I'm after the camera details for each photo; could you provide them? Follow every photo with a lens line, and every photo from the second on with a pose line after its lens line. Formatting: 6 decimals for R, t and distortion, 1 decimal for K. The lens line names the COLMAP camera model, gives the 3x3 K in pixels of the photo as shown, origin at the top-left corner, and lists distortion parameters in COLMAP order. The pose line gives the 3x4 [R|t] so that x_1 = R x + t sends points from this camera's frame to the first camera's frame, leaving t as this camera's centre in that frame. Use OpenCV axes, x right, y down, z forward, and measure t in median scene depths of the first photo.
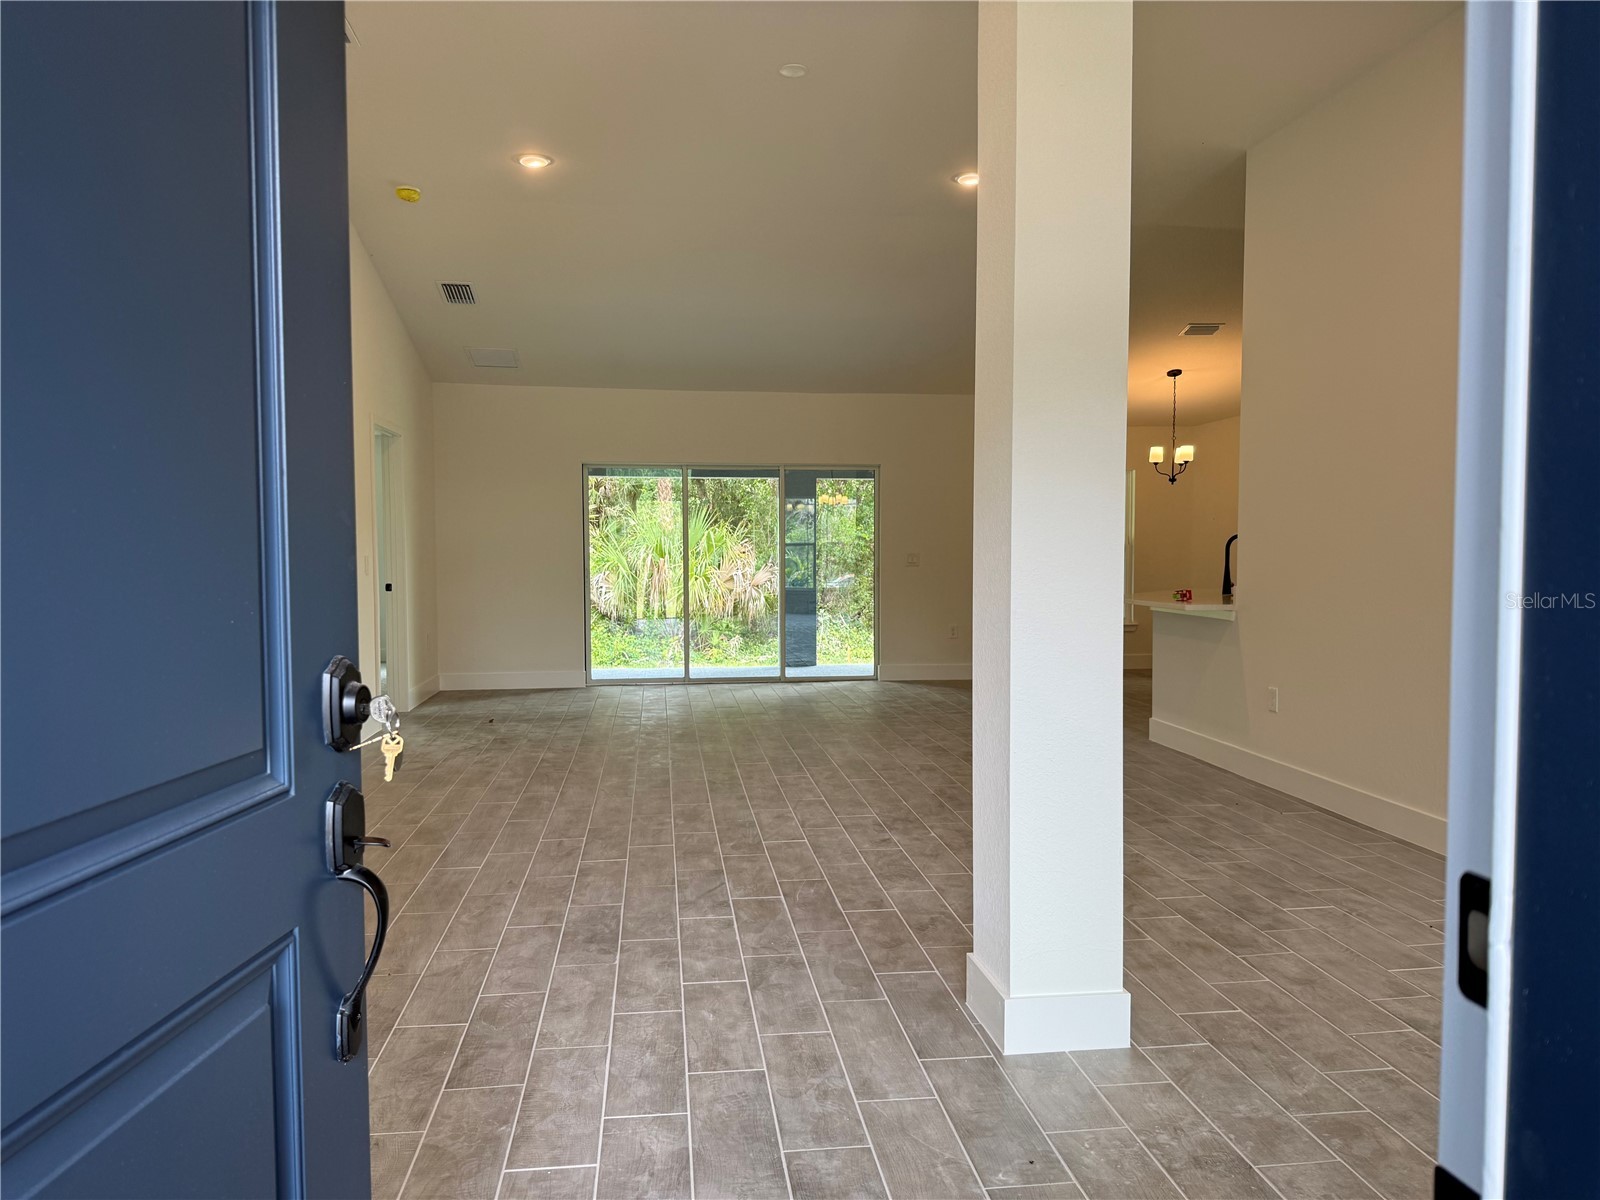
lens RADIAL K [[1134.0, 0, 805.9], [0, 1134.0, 597.1], [0, 0, 1]] dist [0.004051, -0.008899]
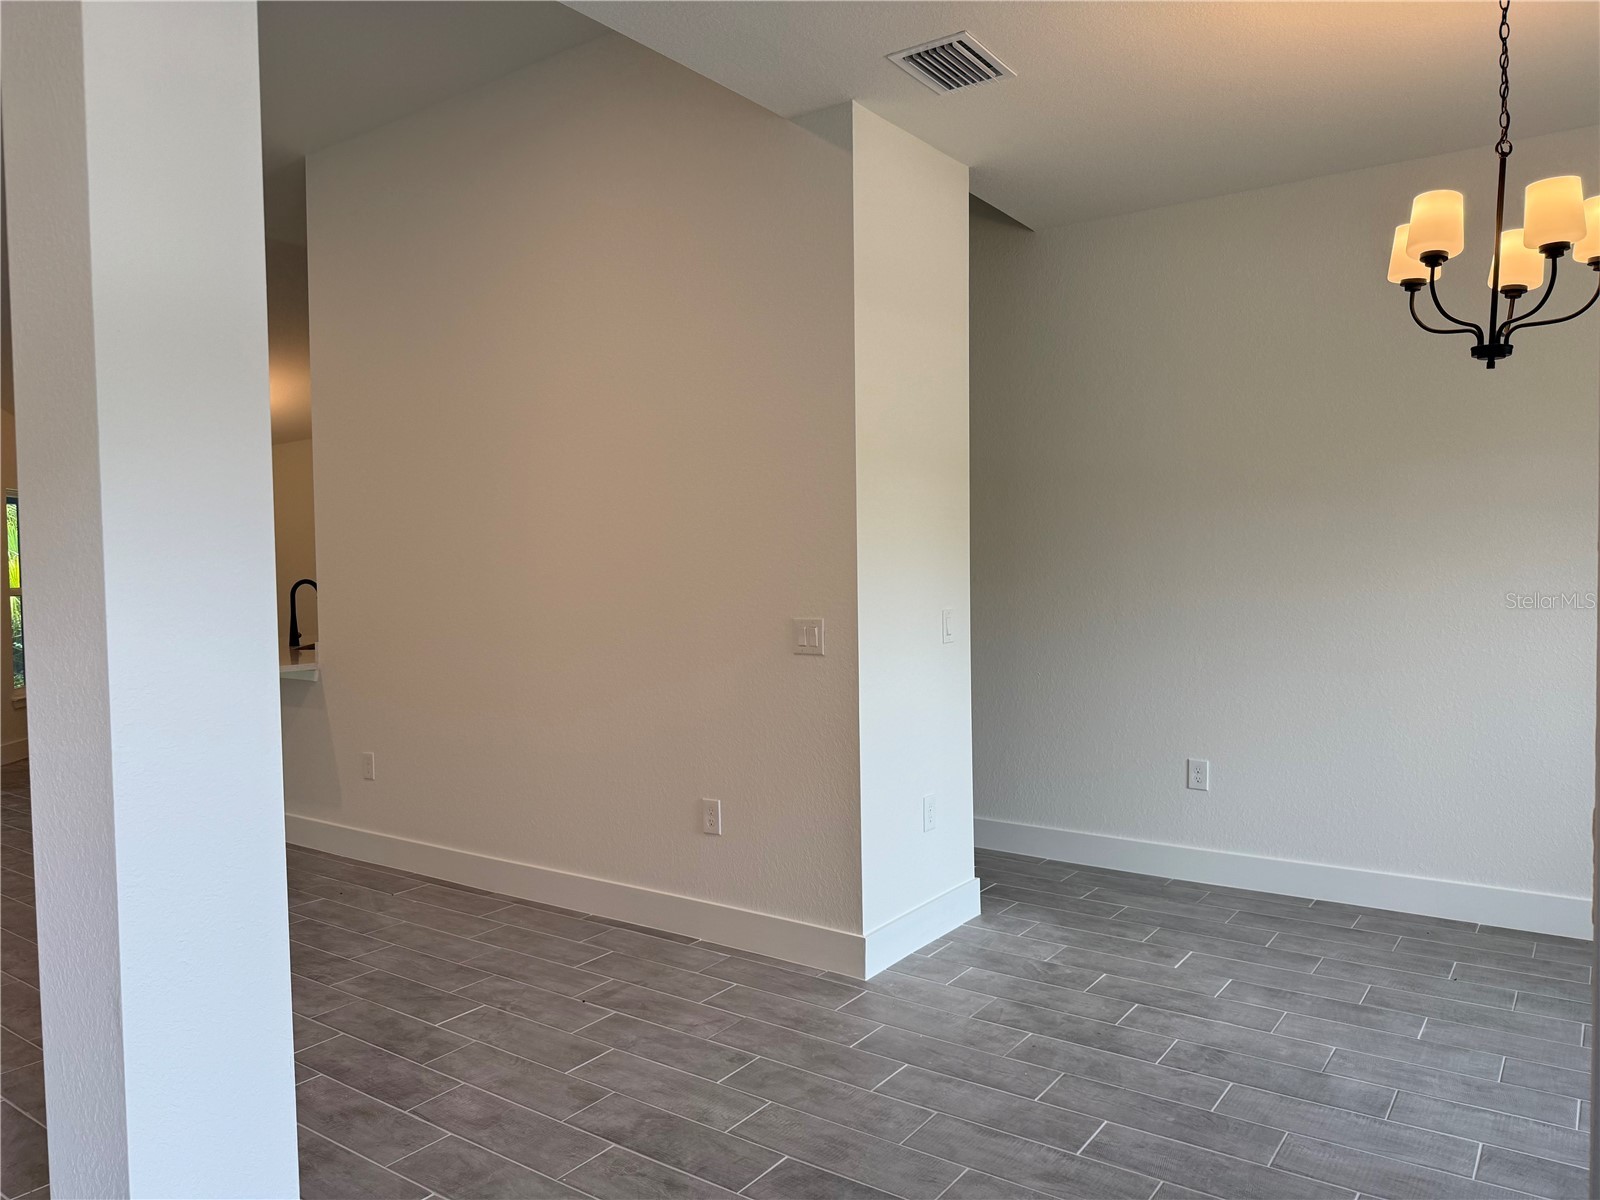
lens RADIAL K [[1134.0, 0, 789.9], [0, 1134.0, 594.2], [0, 0, 1]] dist [0.004051, -0.008899]
pose [[0.687080, -0.038263, 0.725574, -0.017100], [0.052680, 0.998608, 0.002776, -0.048563], [-0.724670, 0.036316, 0.688139, 0.185248]]
